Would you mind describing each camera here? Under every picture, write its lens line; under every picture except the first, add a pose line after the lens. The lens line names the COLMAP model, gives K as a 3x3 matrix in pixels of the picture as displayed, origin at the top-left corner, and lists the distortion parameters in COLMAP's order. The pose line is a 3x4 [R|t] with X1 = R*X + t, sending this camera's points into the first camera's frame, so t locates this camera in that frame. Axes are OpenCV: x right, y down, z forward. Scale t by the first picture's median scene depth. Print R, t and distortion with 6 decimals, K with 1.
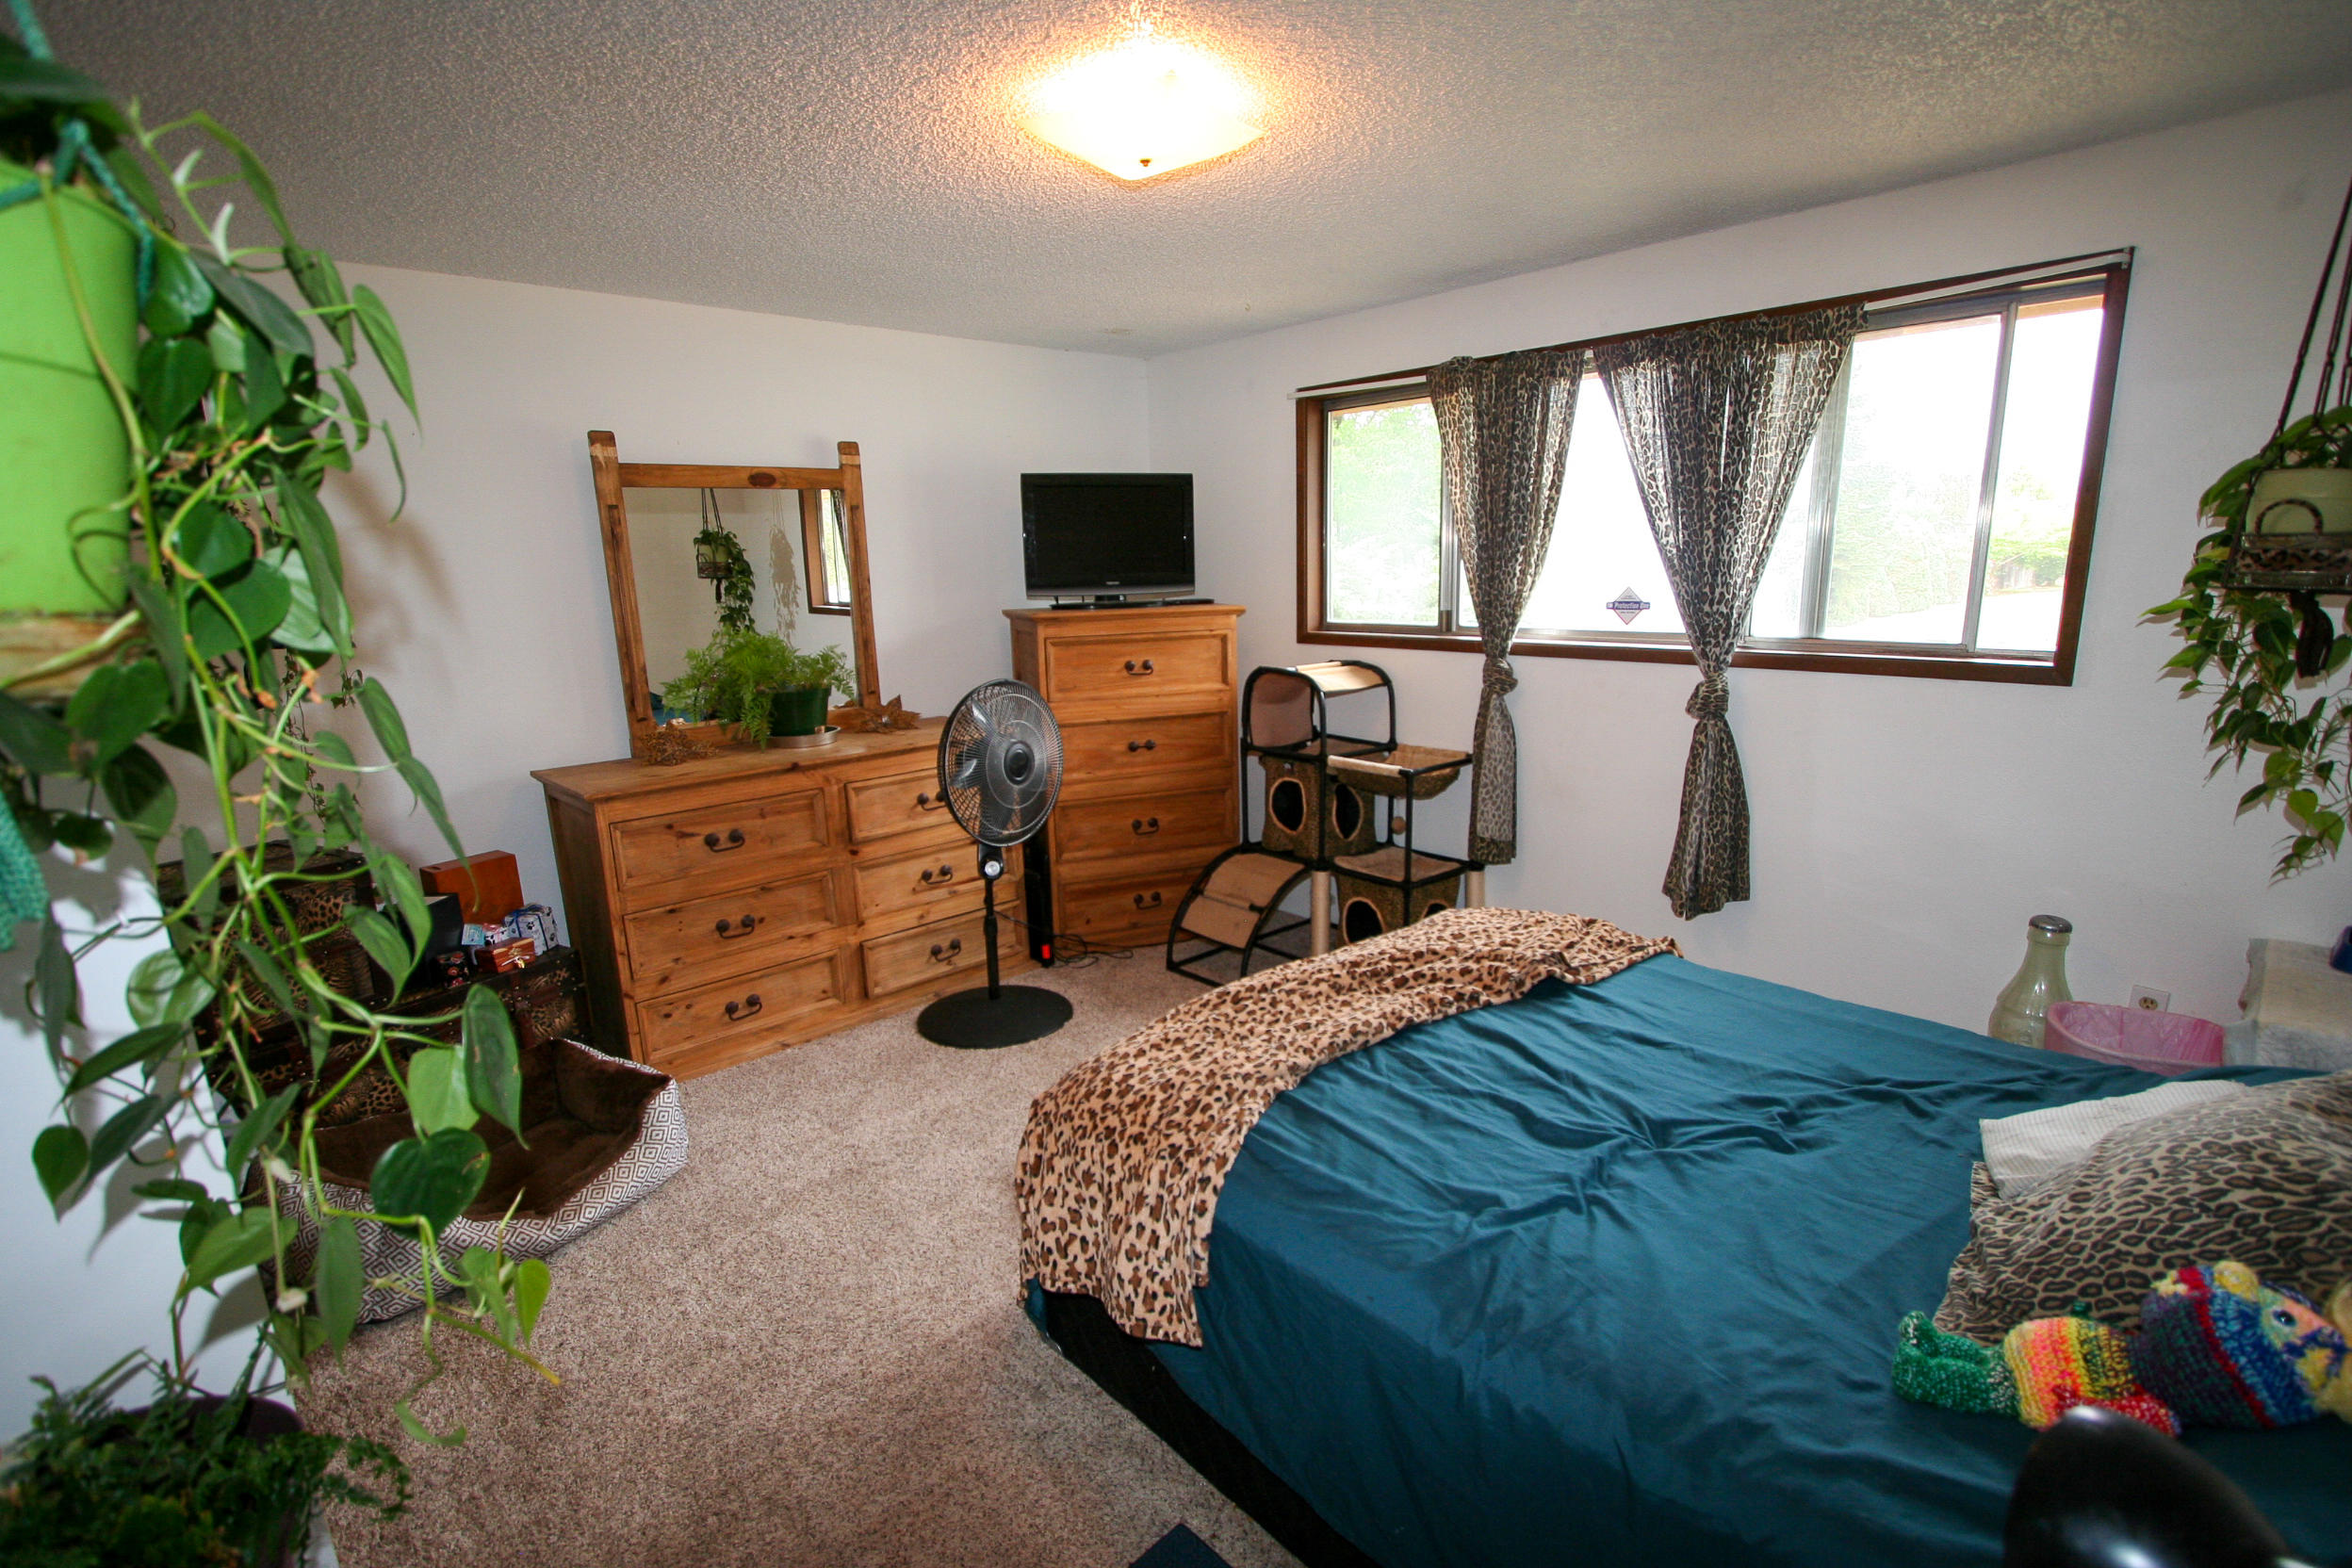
lens RADIAL K [[1100.0, 0, 1188.1], [0, 1100.0, 786.9], [0, 0, 1]] dist [-0.020957, 0.001201]
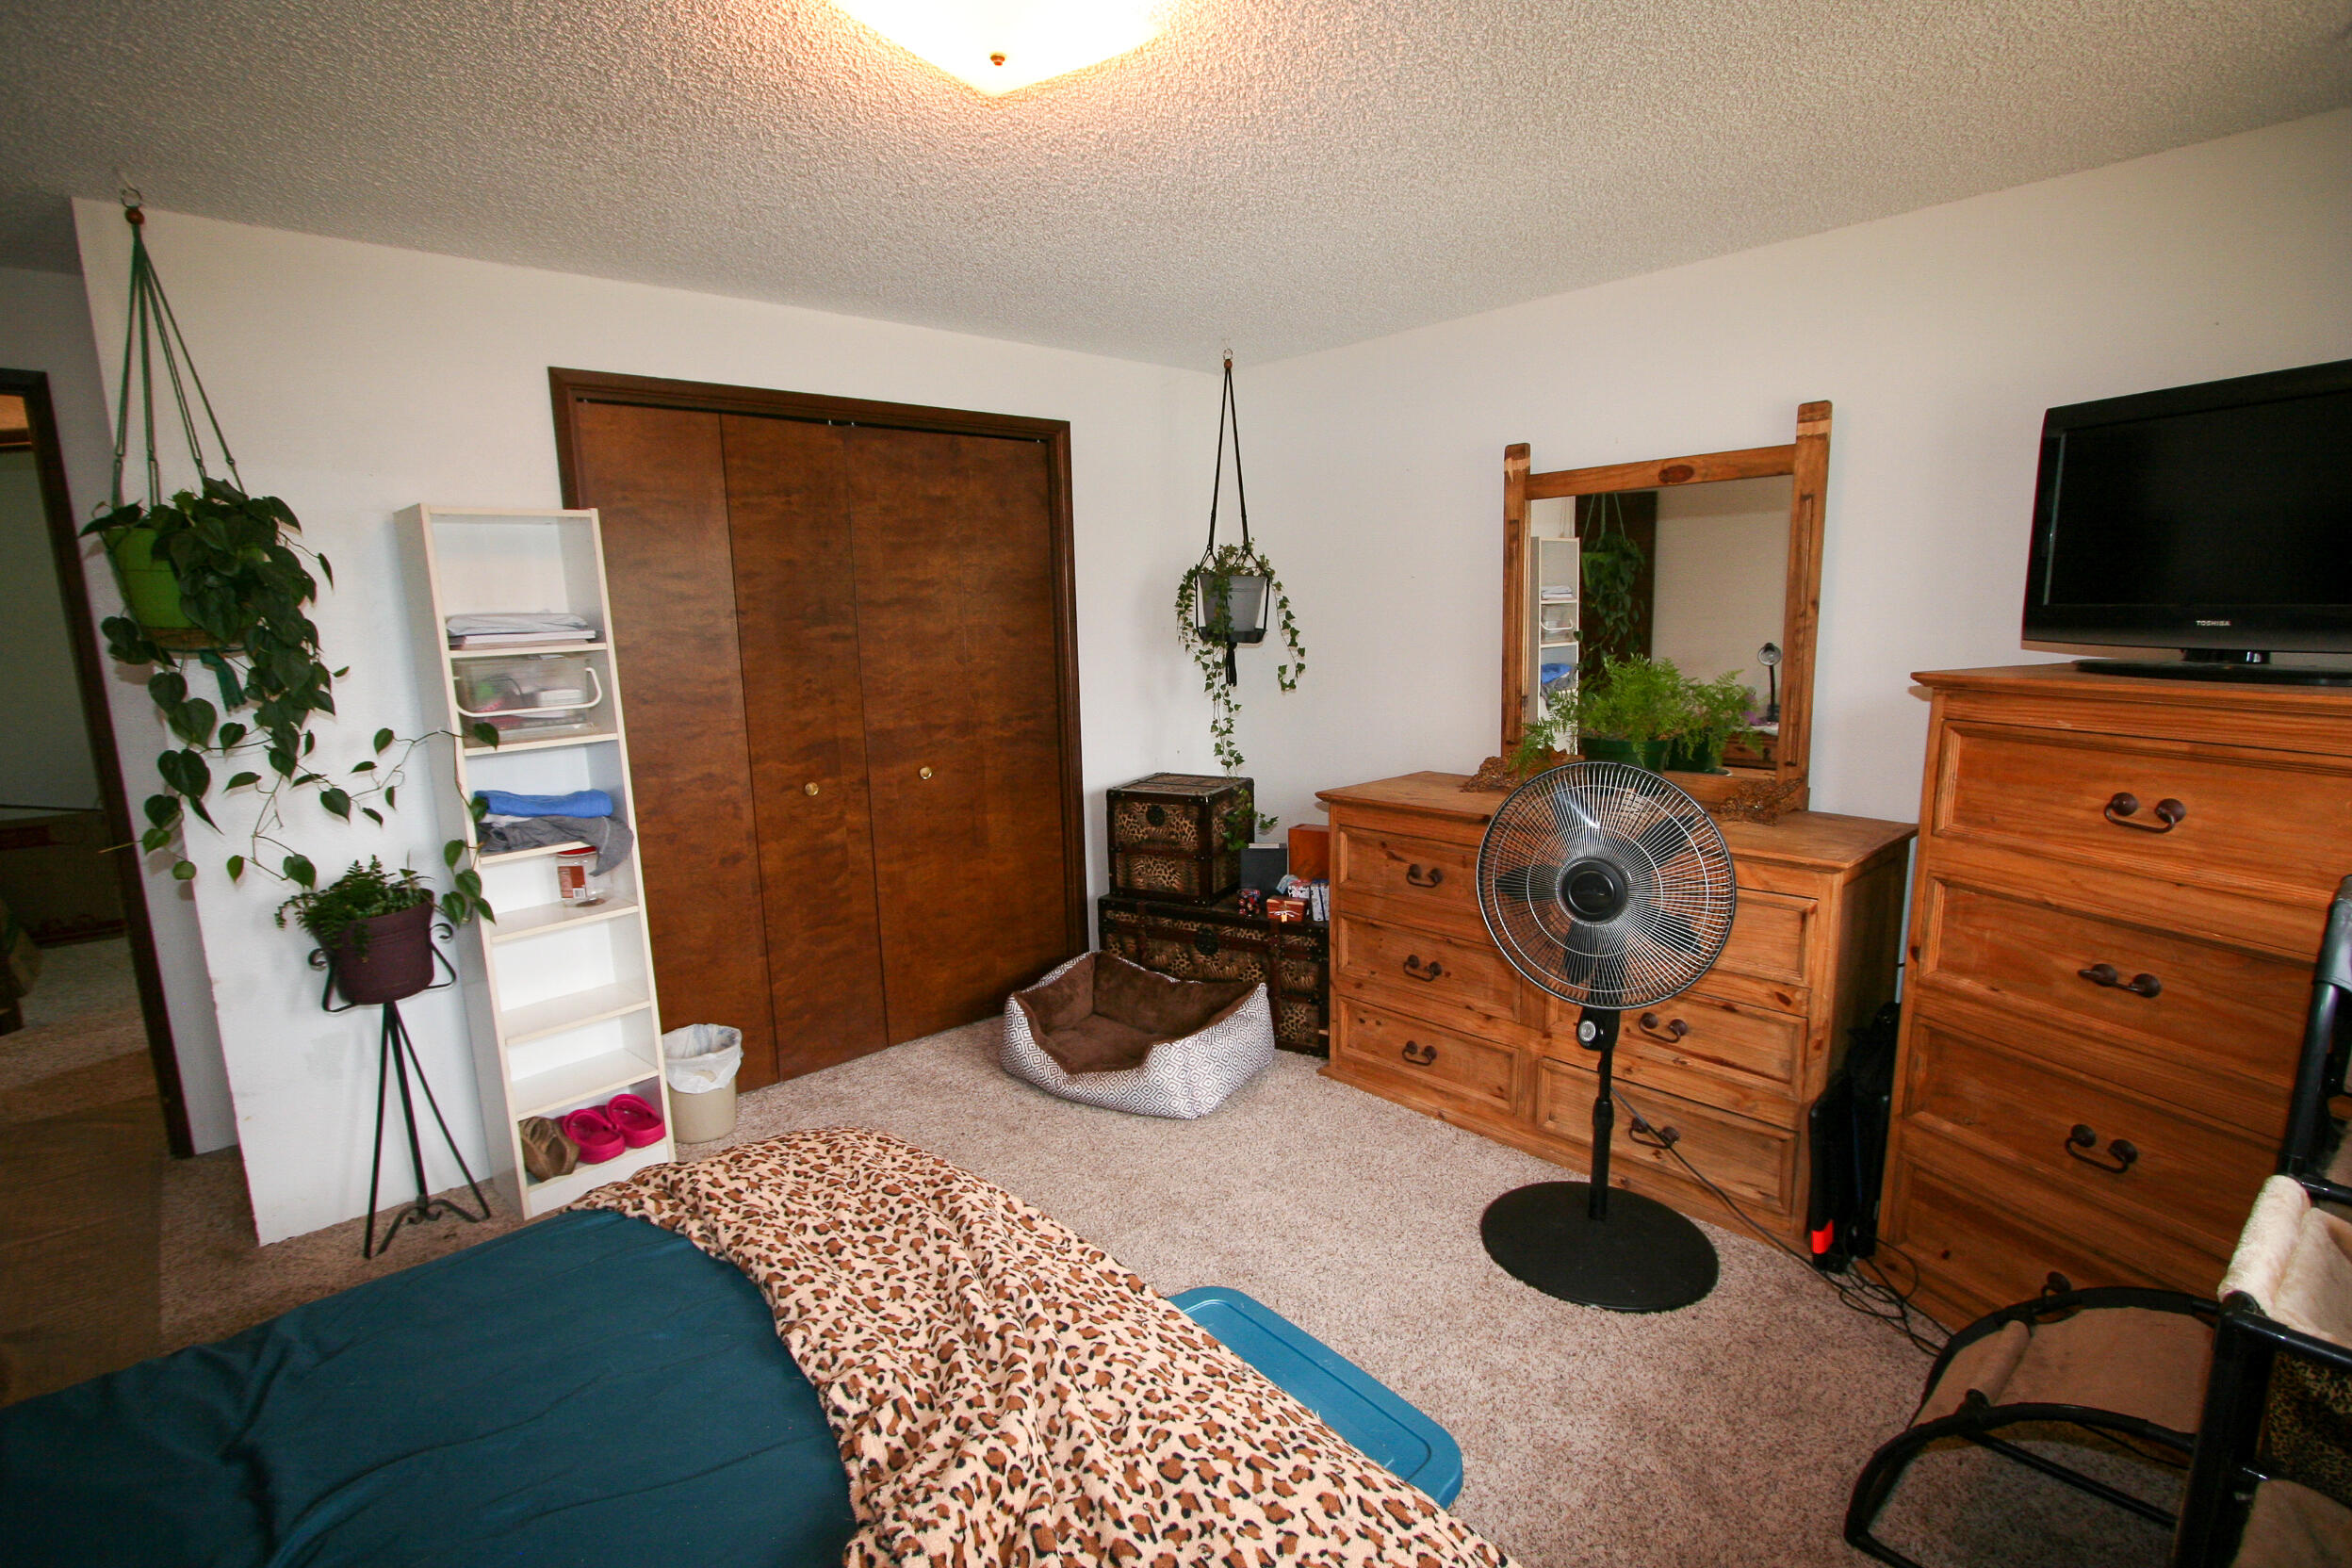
lens RADIAL K [[1100.0, 0, 1185.8], [0, 1100.0, 793.6], [0, 0, 1]] dist [-0.020957, 0.001201]
pose [[-0.001329, 0.194089, -0.980983, 0.417514], [-0.180663, 0.964795, 0.191131, -0.138535], [0.983544, 0.177481, 0.033783, 0.638169]]
